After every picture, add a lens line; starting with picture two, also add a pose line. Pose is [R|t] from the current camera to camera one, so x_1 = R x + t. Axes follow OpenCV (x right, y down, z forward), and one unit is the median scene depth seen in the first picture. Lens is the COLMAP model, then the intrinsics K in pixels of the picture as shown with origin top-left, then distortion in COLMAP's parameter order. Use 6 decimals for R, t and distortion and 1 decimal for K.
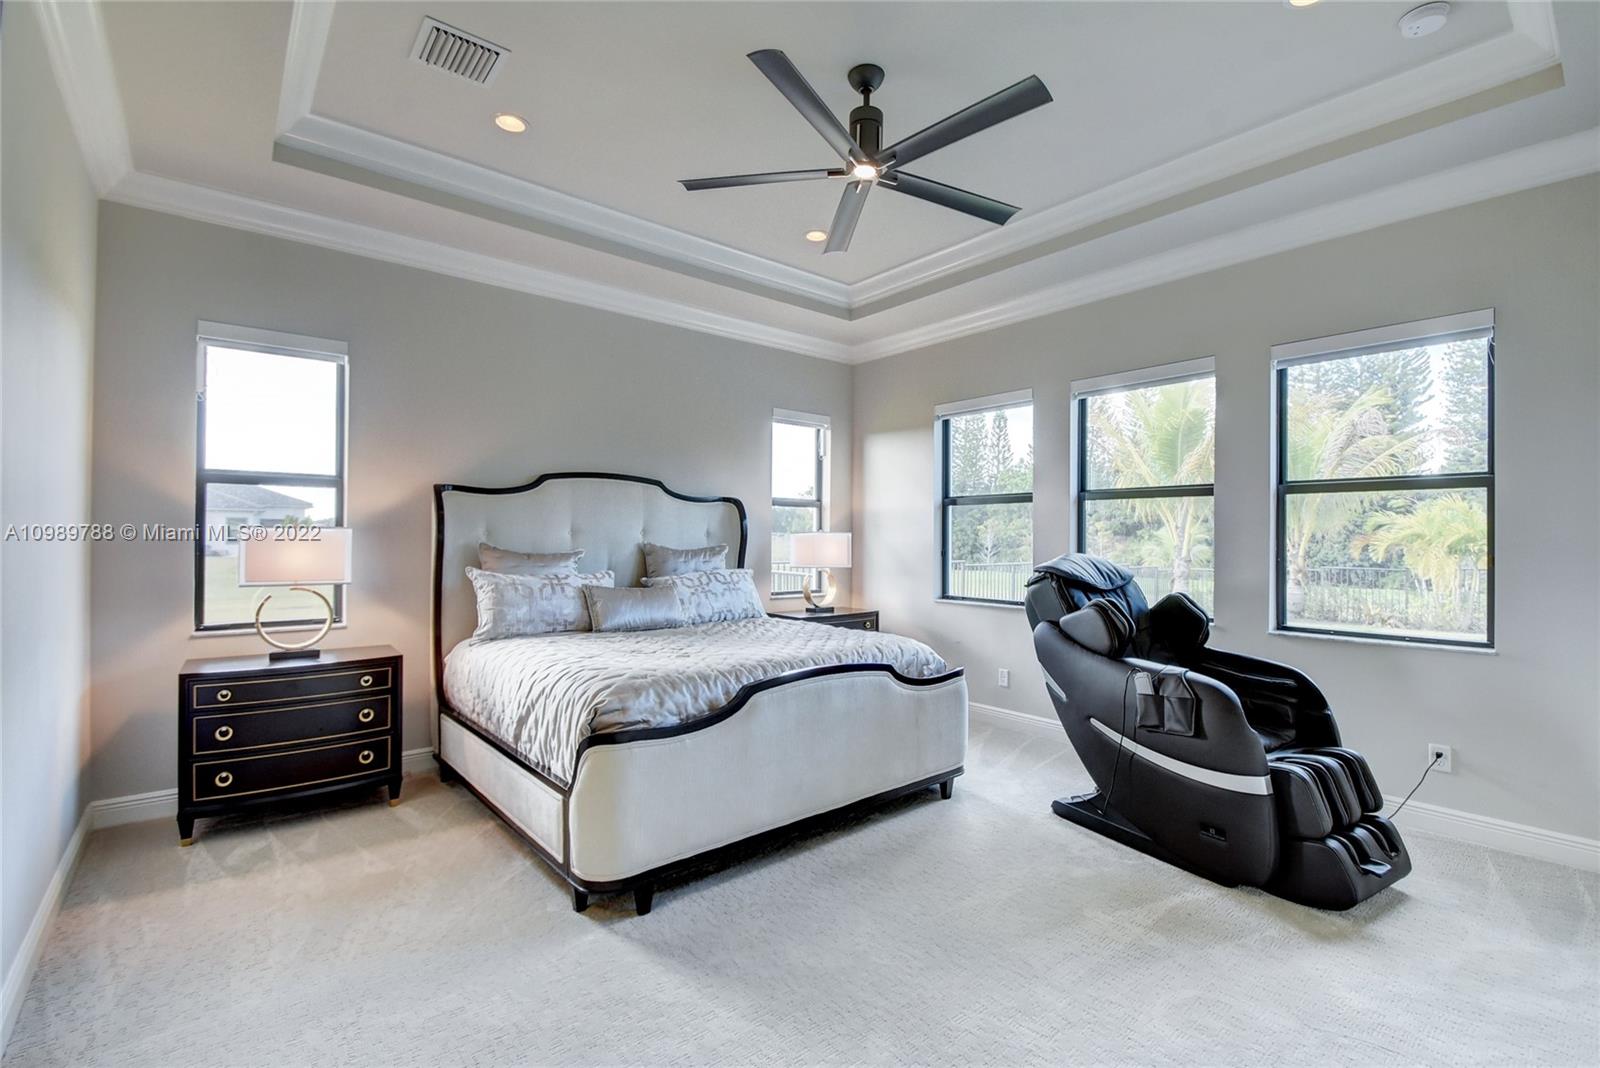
lens RADIAL K [[713.3, 0, 798.7], [0, 713.3, 529.1], [0, 0, 1]] dist [-0.003355, -0.005233]
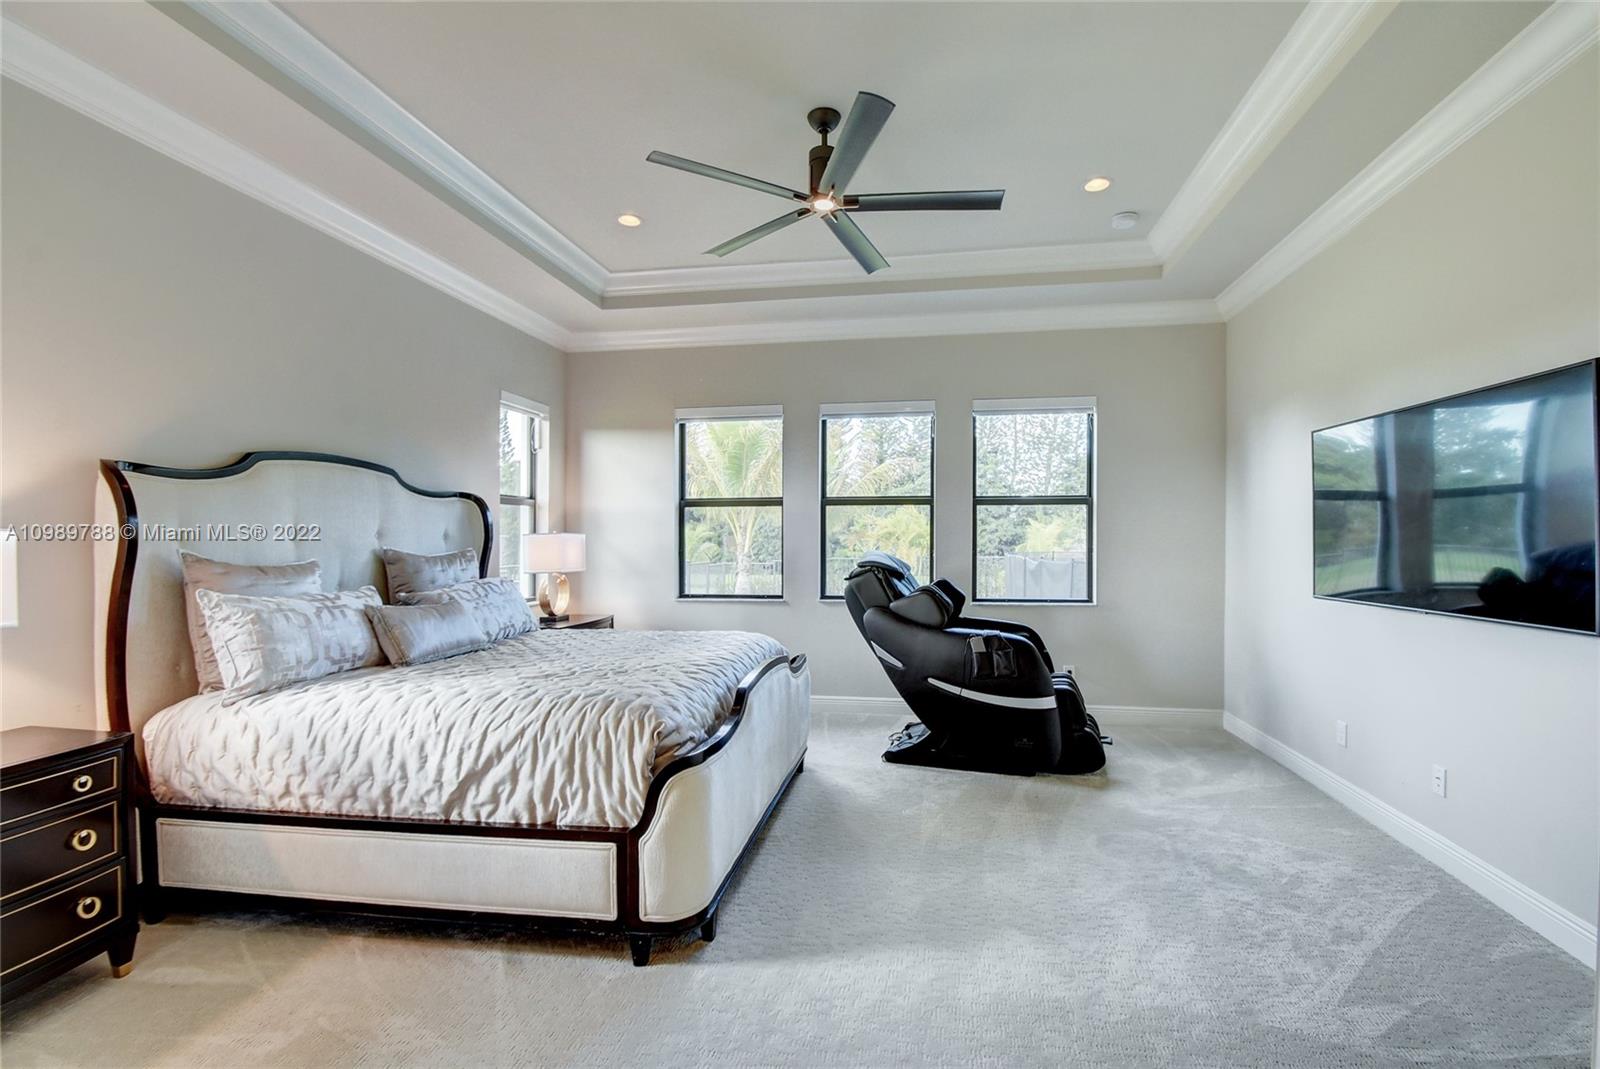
lens RADIAL K [[720.9, 0, 830.5], [0, 720.9, 538.9], [0, 0, 1]] dist [-0.000564, -0.006347]
pose [[0.751220, -0.009482, 0.659984, -0.432643], [-0.000327, 0.999891, 0.014739, -0.003463], [-0.660052, -0.011288, 0.751135, 0.107529]]
